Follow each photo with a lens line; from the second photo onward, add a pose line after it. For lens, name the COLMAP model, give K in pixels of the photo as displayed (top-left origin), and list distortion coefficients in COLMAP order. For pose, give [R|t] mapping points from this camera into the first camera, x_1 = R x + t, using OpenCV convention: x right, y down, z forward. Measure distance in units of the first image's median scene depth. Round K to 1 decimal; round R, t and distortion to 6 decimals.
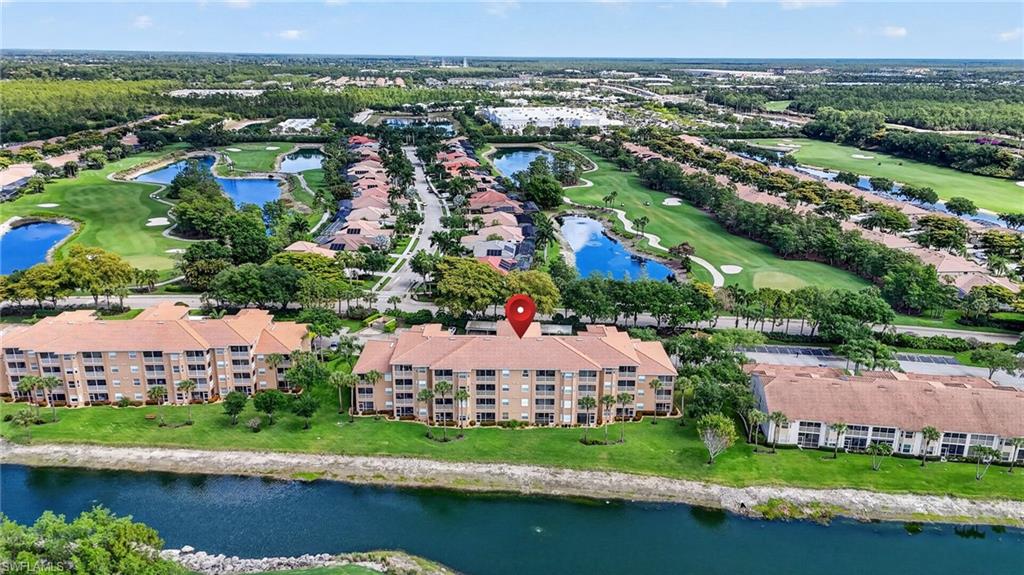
lens RADIAL K [[752.5, 0, 512.0], [0, 752.5, 287.5], [0, 0, 1]] dist [0.105588, -0.116705]
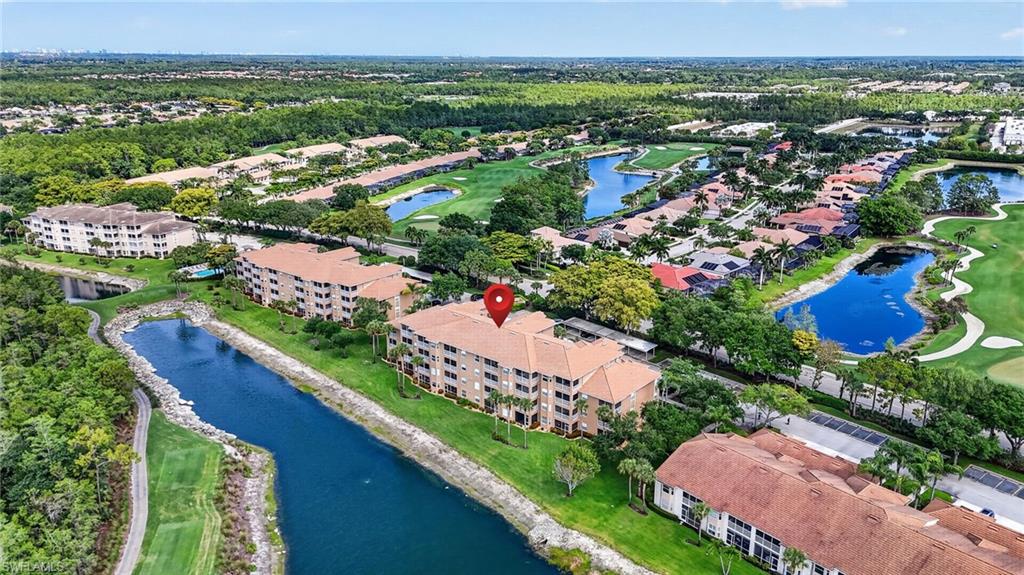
lens RADIAL K [[752.5, 0, 512.0], [0, 752.5, 287.5], [0, 0, 1]] dist [0.105588, -0.116705]
pose [[0.750301, 0.188403, -0.633682, 0.695209], [-0.191849, 0.979335, 0.064014, -0.058784], [0.632647, 0.073541, 0.770941, 0.209577]]
